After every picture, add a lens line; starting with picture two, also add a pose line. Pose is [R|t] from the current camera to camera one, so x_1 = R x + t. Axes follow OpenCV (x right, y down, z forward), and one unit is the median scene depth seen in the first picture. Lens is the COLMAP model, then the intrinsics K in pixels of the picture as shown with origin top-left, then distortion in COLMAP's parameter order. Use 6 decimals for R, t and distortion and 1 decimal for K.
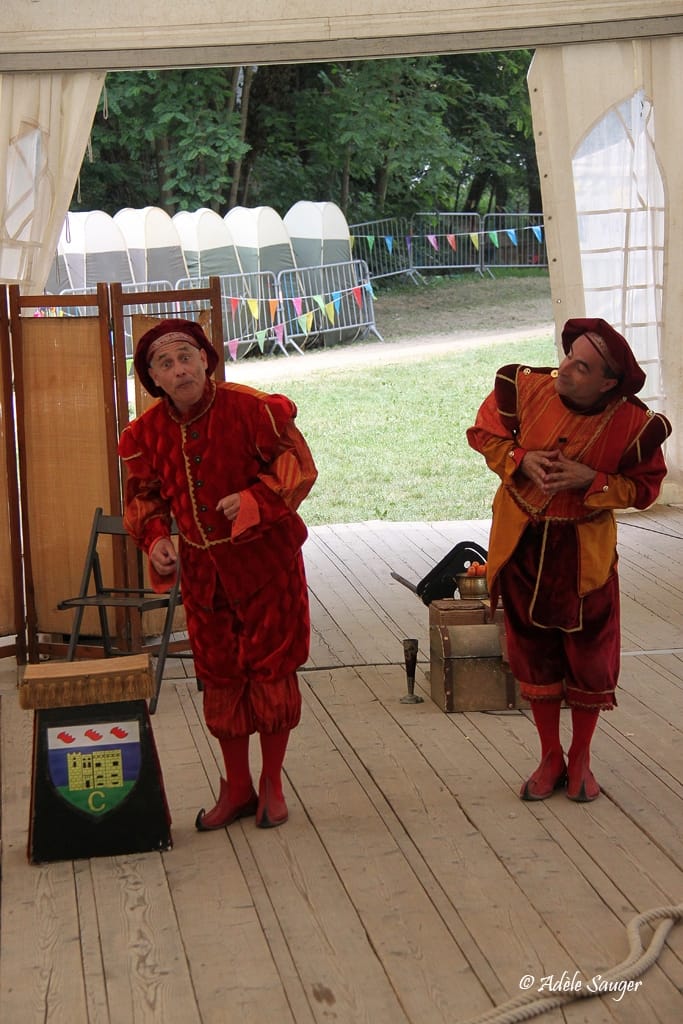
lens RADIAL K [[2657.1, 0, 320.0], [0, 2657.1, 505.6], [0, 0, 1]] dist [0.630048, 1.020061]
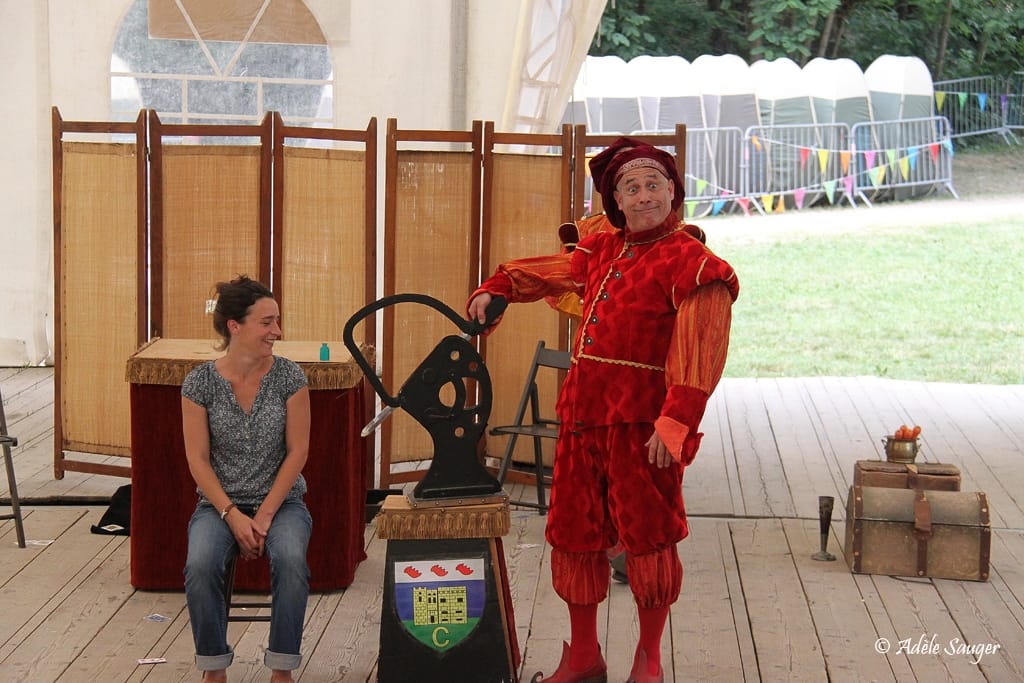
lens RADIAL K [[2571.7, 0, 512.0], [0, 2571.7, 341.5], [0, 0, 1]] dist [0.567532, 1.054577]
pose [[0.982735, 0.079111, -0.167252, 0.047753], [-0.079143, 0.996842, 0.006482, -0.002999], [0.167236, 0.006867, 0.985893, 0.010829]]
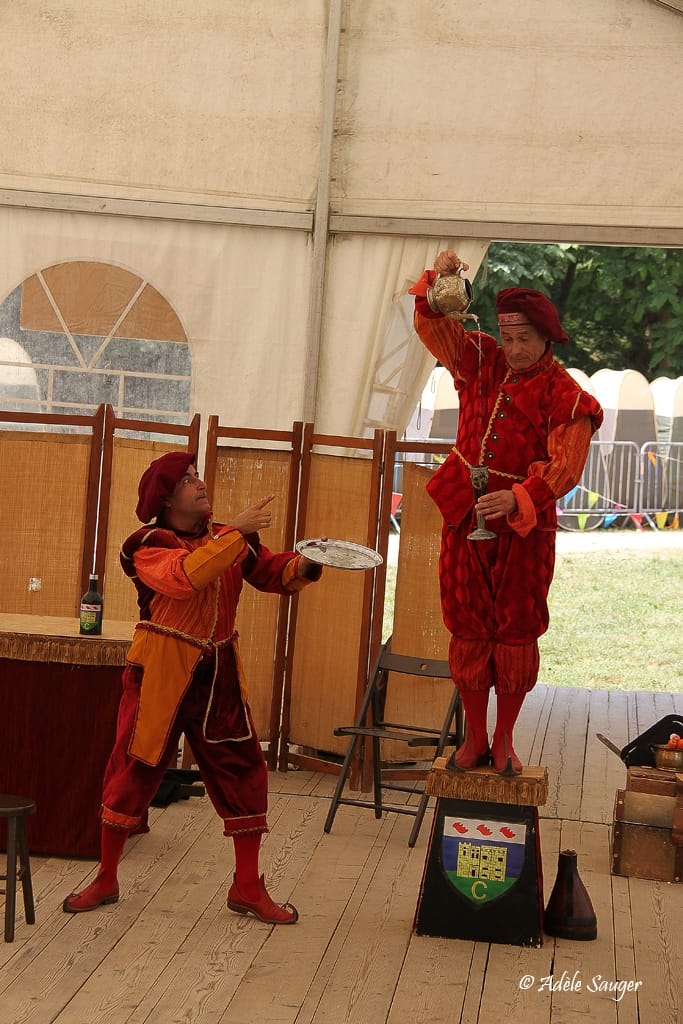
lens RADIAL K [[2657.1, 0, 320.0], [0, 2657.1, 505.6], [0, 0, 1]] dist [0.630048, 1.020061]
pose [[0.966413, 0.122990, -0.225653, 0.096186], [-0.135434, 0.989960, -0.040462, -0.003850], [0.218411, 0.069665, 0.973367, -0.035443]]
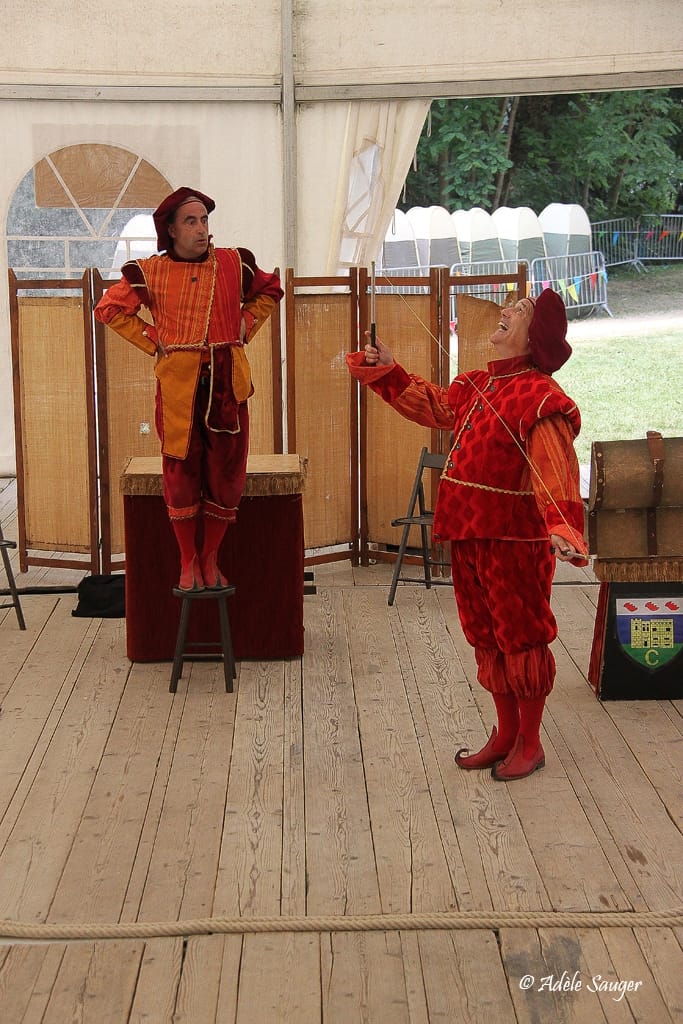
lens RADIAL K [[2037.8, 0, 297.6], [0, 2037.8, 514.6], [0, 0, 1]] dist [0.406630, 0.400895]
pose [[0.992972, 0.048045, -0.108156, -0.023941], [-0.043912, 0.998223, 0.040272, -0.002374], [0.109899, -0.035239, 0.993318, 0.020977]]
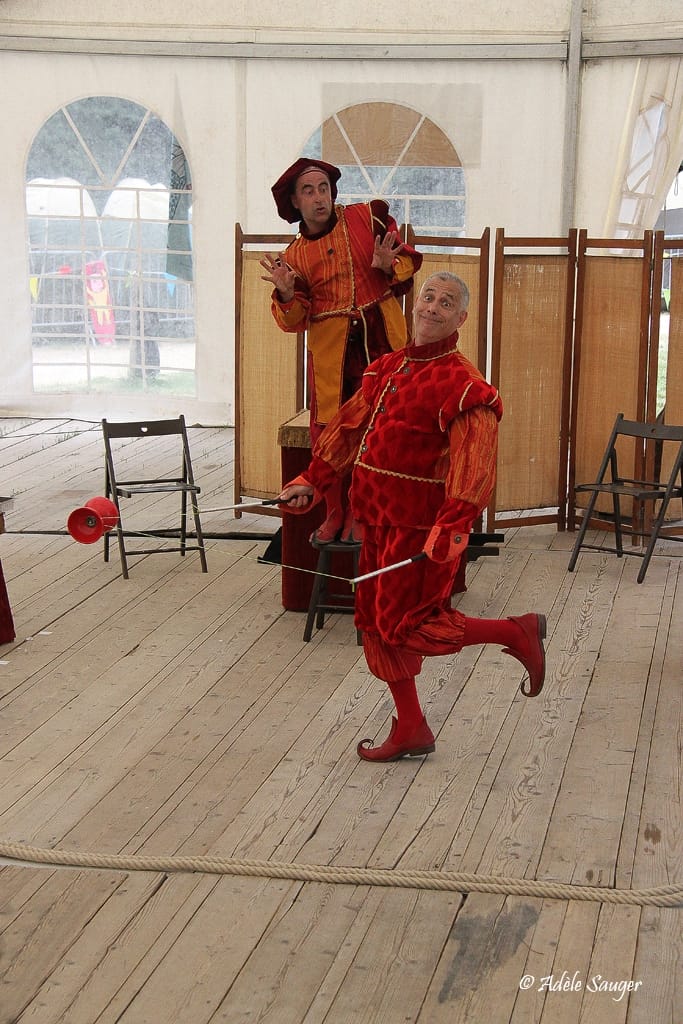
lens RADIAL K [[2012.7, 0, 341.5], [0, 2012.7, 512.0], [0, 0, 1]] dist [0.389840, 0.470068]
pose [[0.947231, 0.103898, -0.303248, 0.056222], [-0.085587, 0.993646, 0.073099, -0.007575], [0.308915, -0.043288, 0.950104, 0.038971]]
